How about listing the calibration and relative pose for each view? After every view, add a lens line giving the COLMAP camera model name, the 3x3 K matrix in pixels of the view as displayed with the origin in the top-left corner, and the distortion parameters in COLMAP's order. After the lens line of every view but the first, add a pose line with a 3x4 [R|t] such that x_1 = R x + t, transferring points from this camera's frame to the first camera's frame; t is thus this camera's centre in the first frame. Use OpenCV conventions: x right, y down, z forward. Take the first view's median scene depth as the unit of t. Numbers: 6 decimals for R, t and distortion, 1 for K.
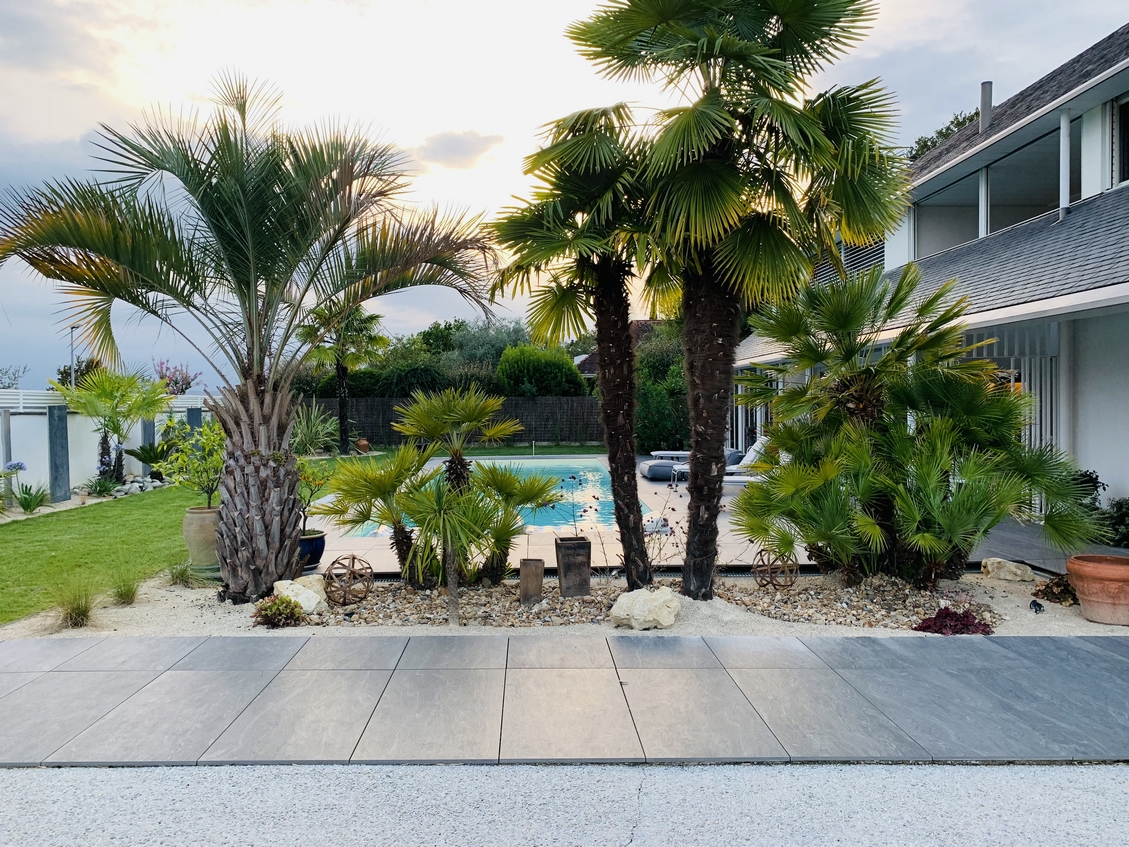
lens RADIAL K [[867.1, 0, 564.5], [0, 867.1, 423.5], [0, 0, 1]] dist [0.054449, -0.002974]
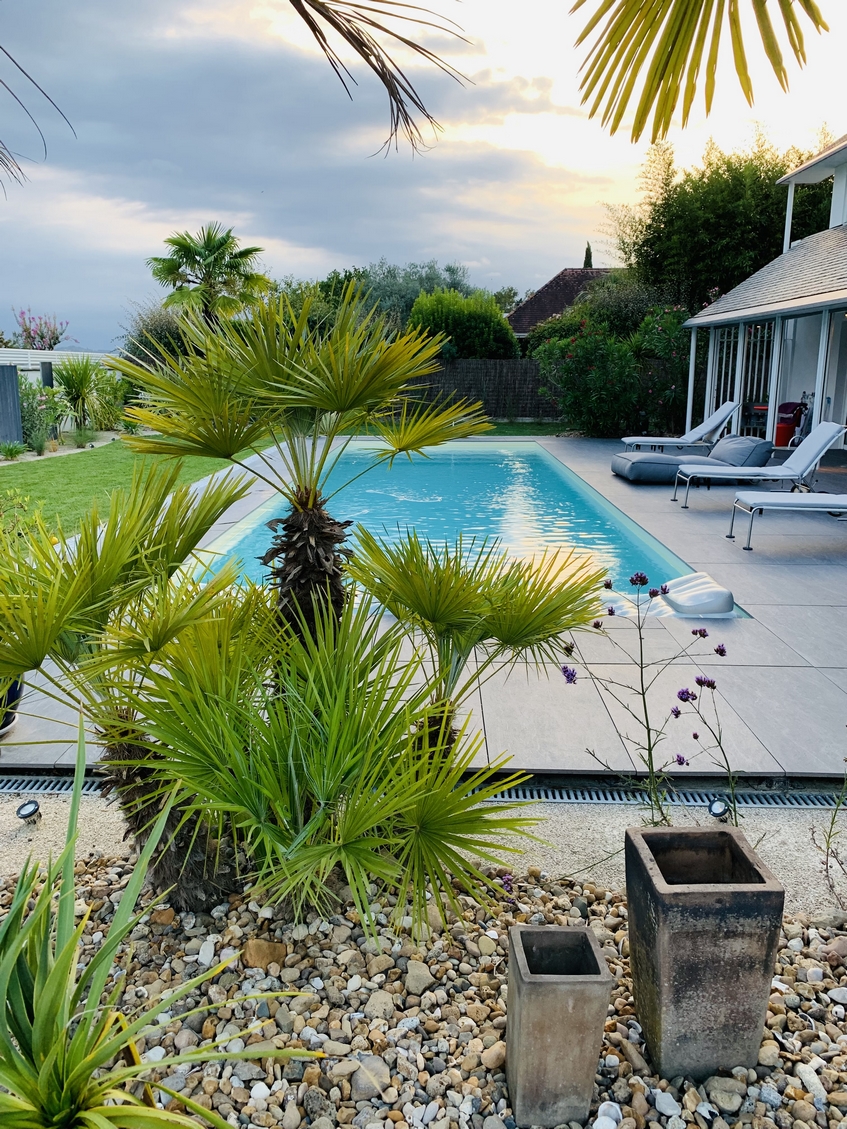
lens RADIAL K [[867.1, 0, 423.5], [0, 867.1, 564.5], [0, 0, 1]] dist [0.054449, -0.002974]
pose [[0.998312, 0.025614, -0.052135, -0.017511], [-0.014872, 0.980321, 0.196850, -0.002912], [0.056151, -0.195743, 0.979046, 0.196028]]
